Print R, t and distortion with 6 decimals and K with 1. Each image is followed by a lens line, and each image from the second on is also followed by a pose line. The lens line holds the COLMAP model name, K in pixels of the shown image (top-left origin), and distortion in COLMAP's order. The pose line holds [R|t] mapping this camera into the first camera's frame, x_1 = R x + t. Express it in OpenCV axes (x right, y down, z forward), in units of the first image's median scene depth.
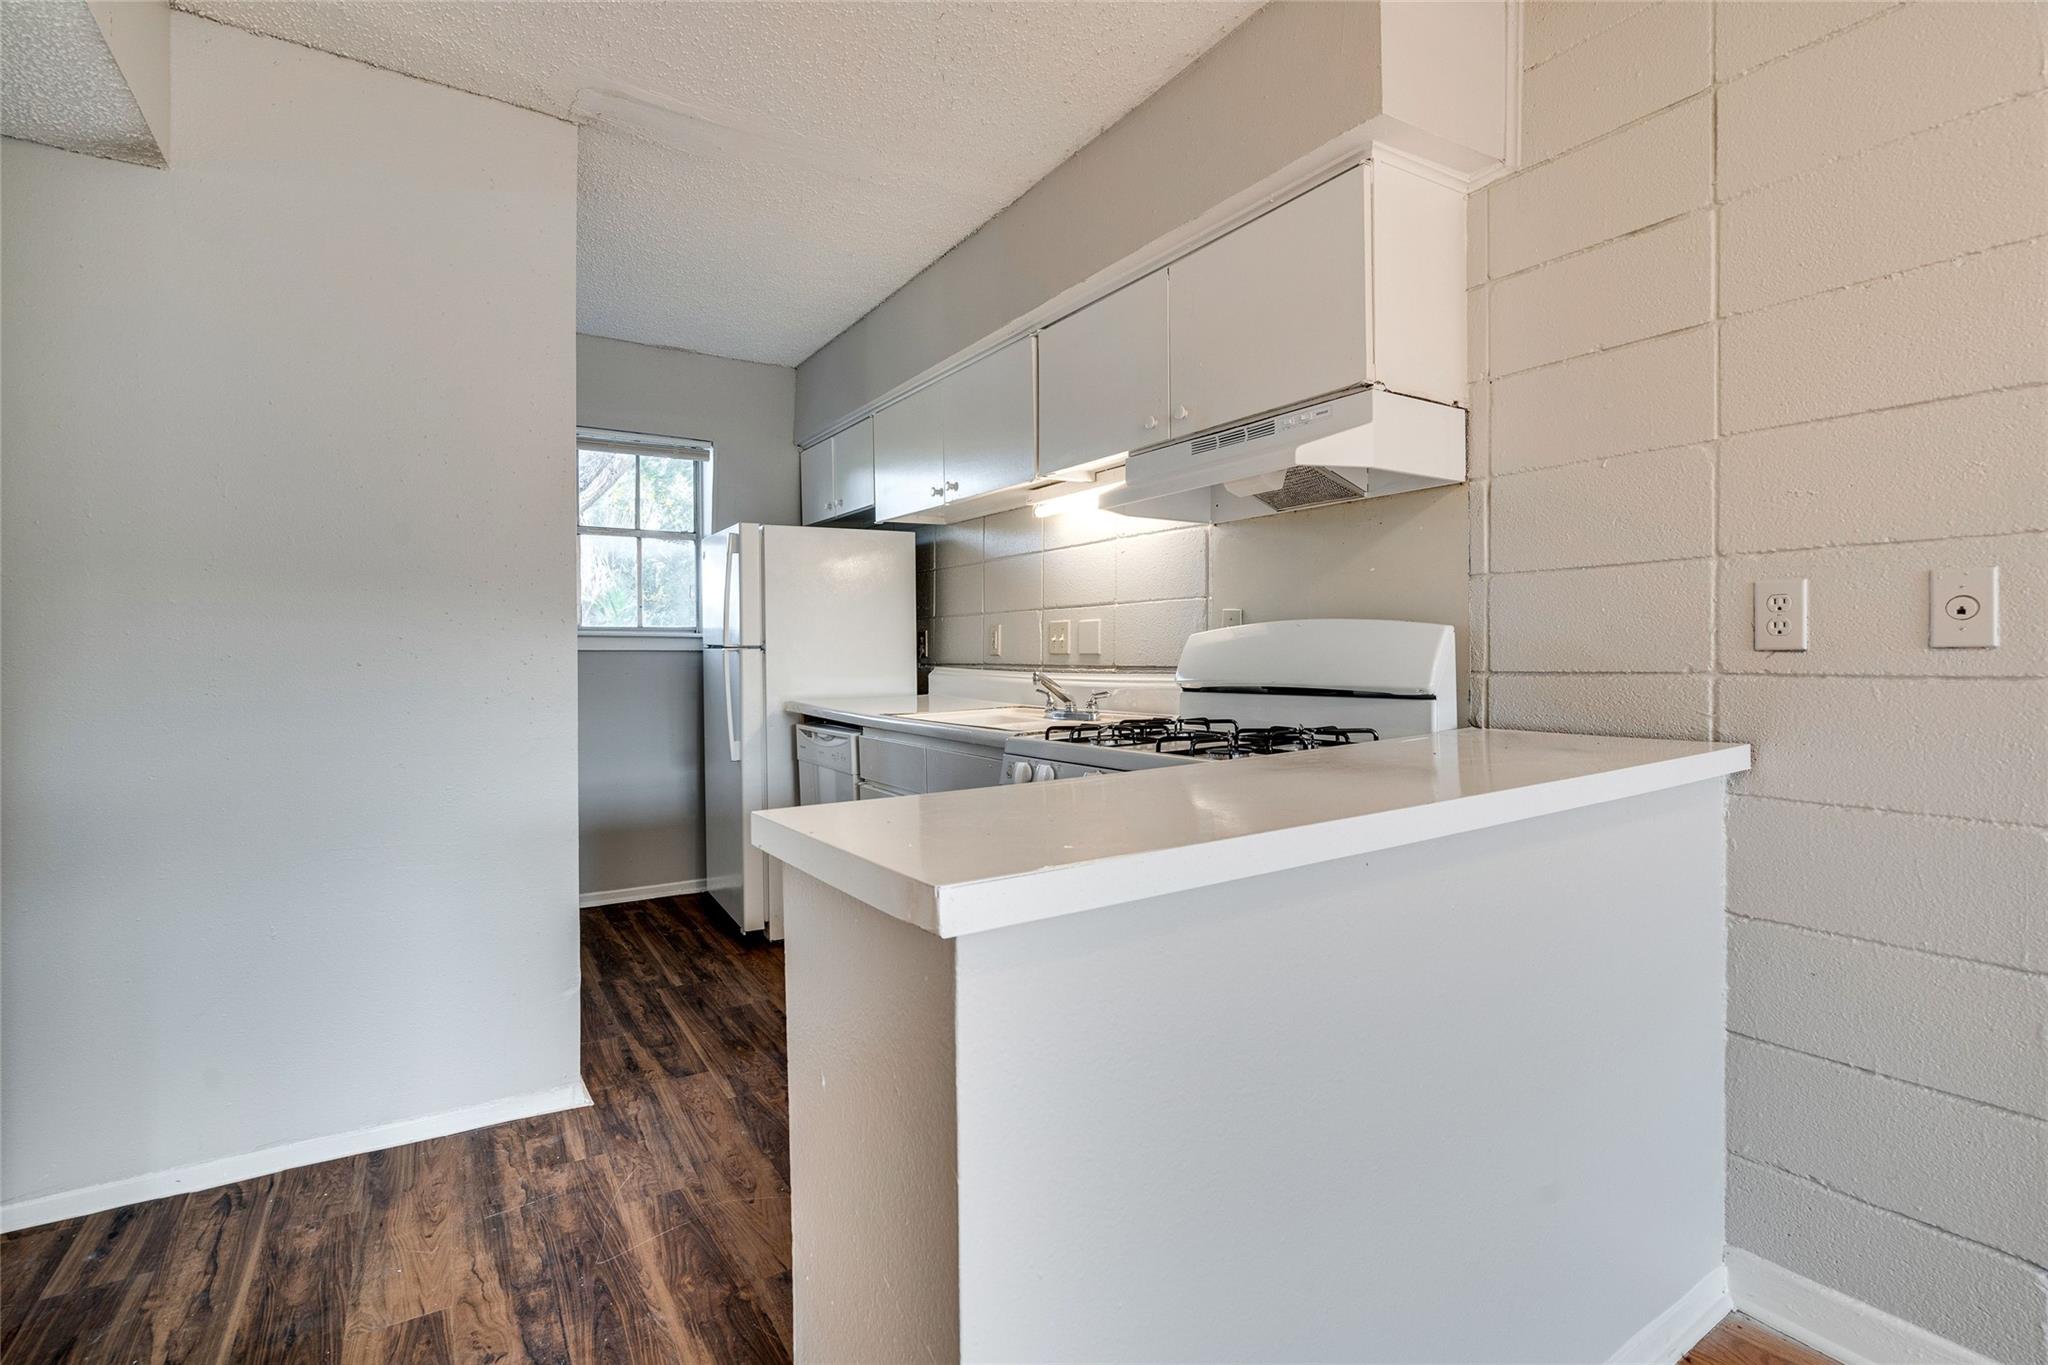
lens RADIAL K [[940.7, 0, 1002.0], [0, 940.7, 658.2], [0, 0, 1]] dist [-0.000264, 0.000338]
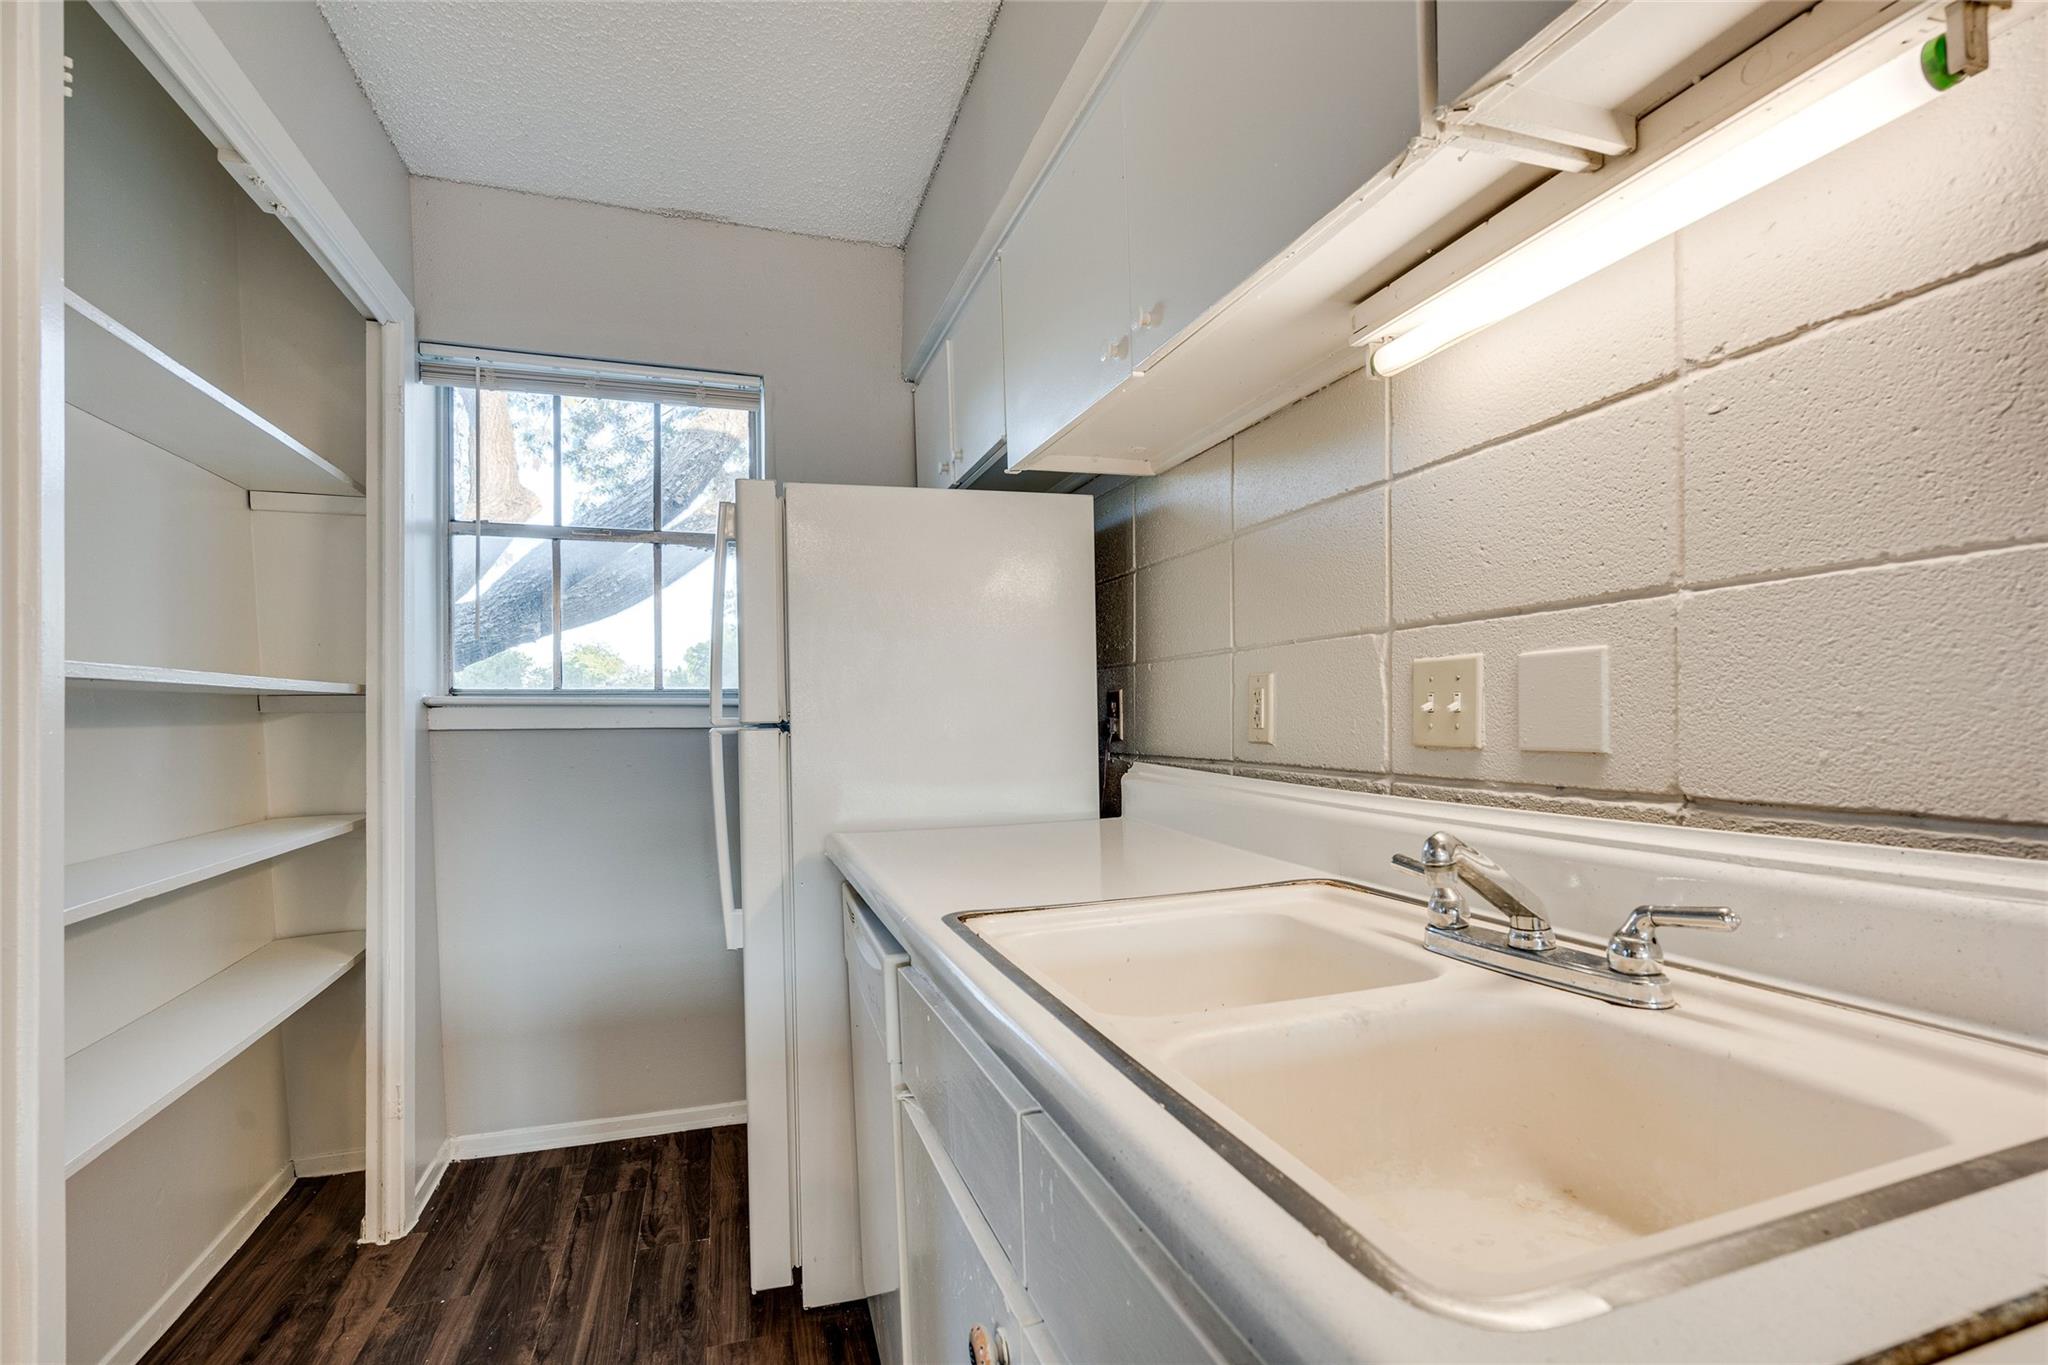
lens RADIAL K [[946.7, 0, 1021.0], [0, 946.7, 710.4], [0, 0, 1]] dist [-0.006305, 0.001355]
pose [[0.971429, -0.006981, -0.237228, -0.011339], [0.004476, 0.999928, -0.011095, -0.014115], [0.237289, 0.009717, 0.971391, 0.550810]]
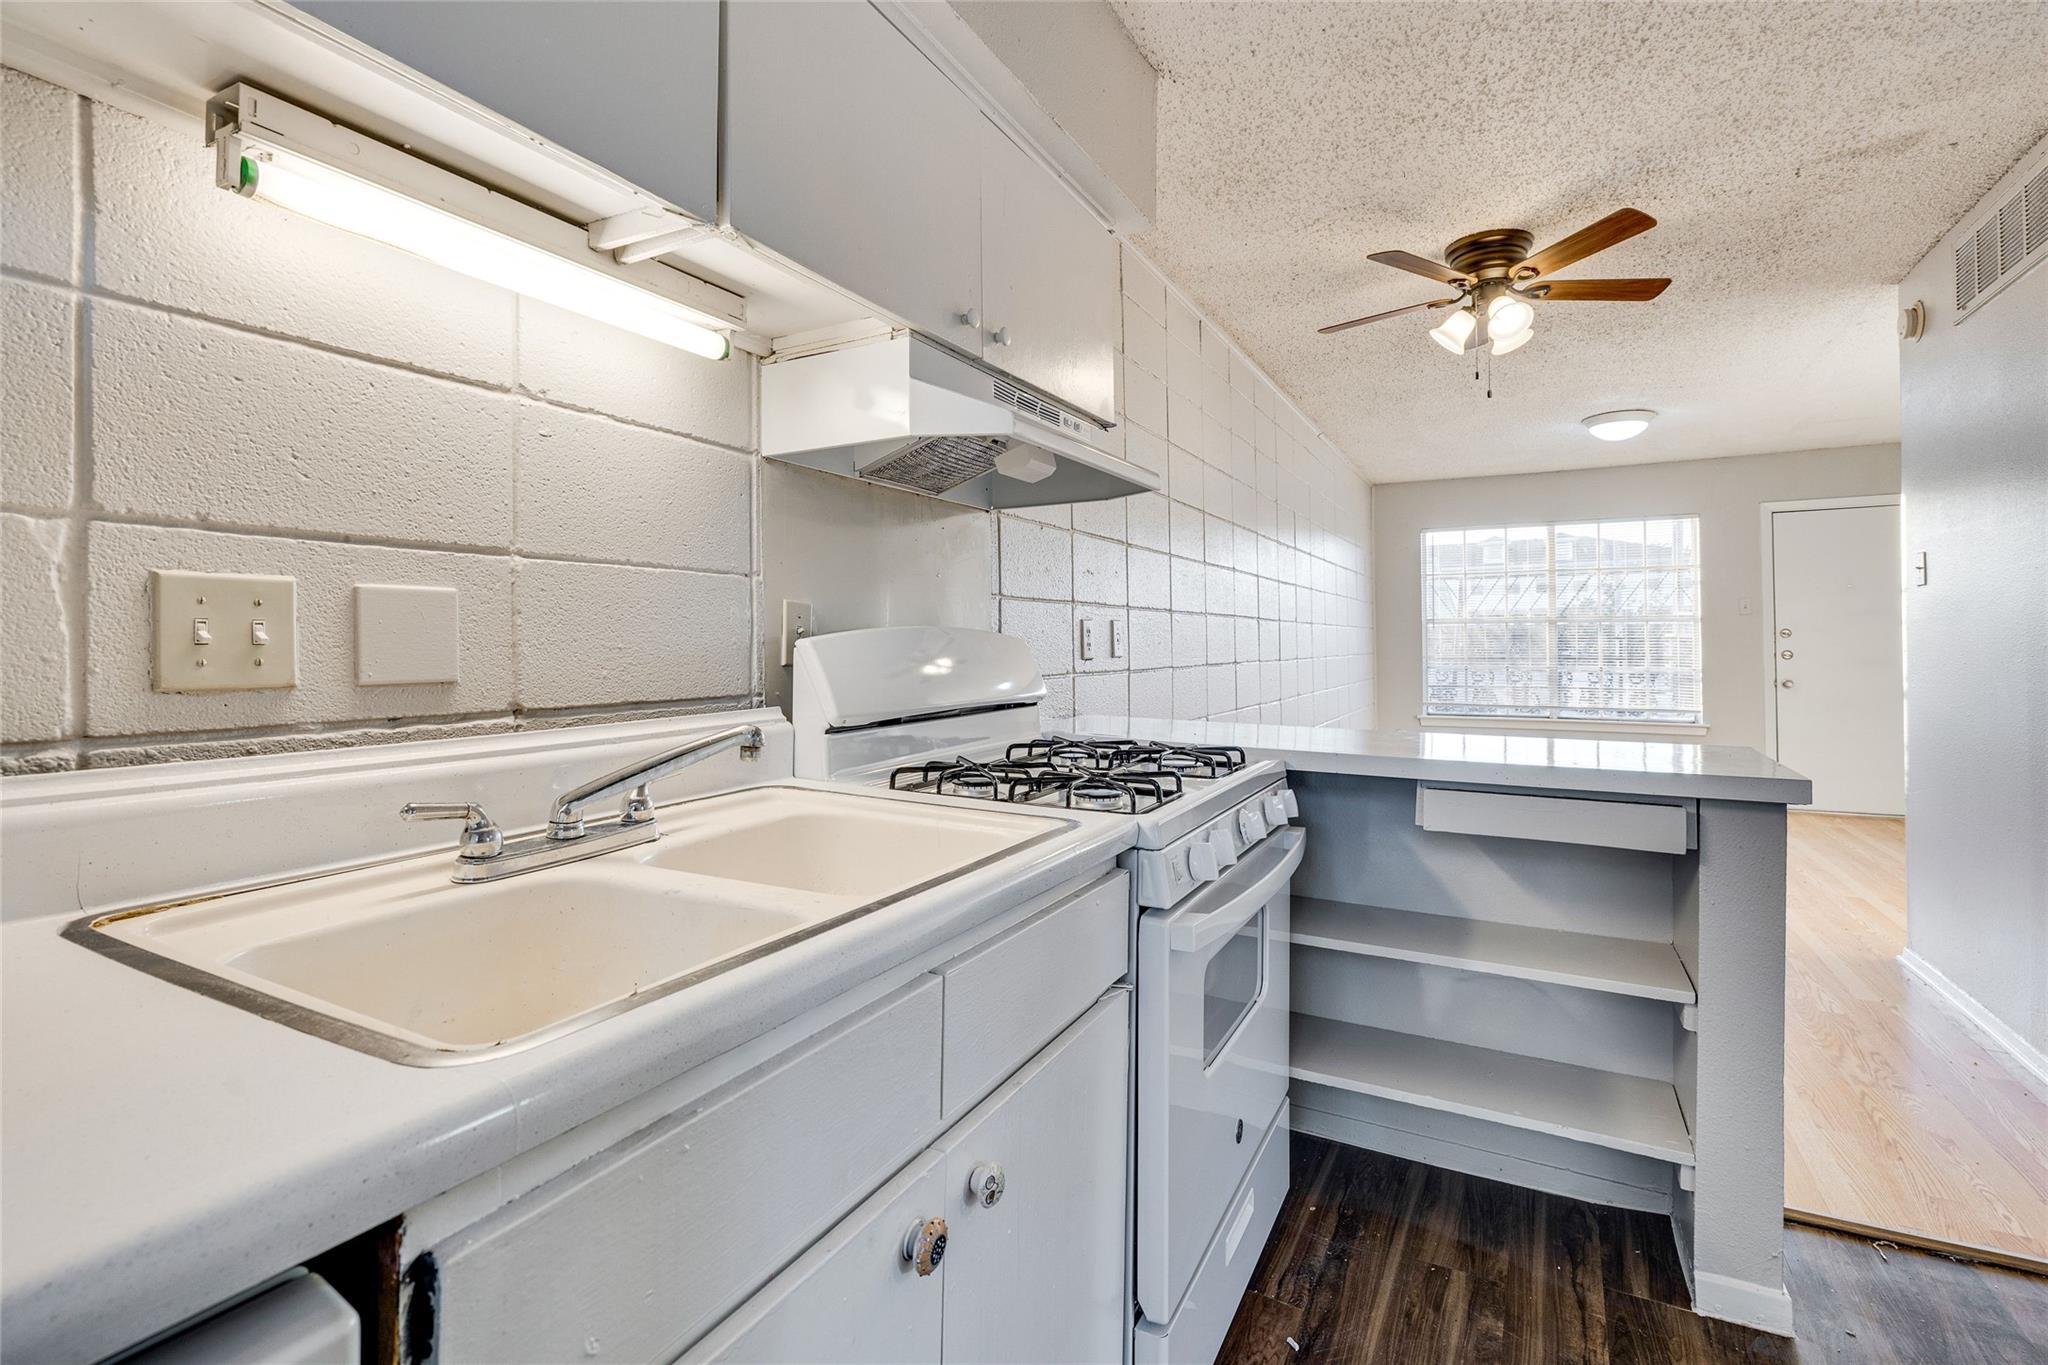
lens RADIAL K [[940.4, 0, 1021.9], [0, 940.4, 649.0], [0, 0, 1]] dist [0.000025, 0.000249]
pose [[-0.490427, 0.009672, 0.871428, -0.281670], [0.015157, 0.999882, -0.002567, -0.011273], [-0.871350, 0.011949, -0.490516, 0.849005]]
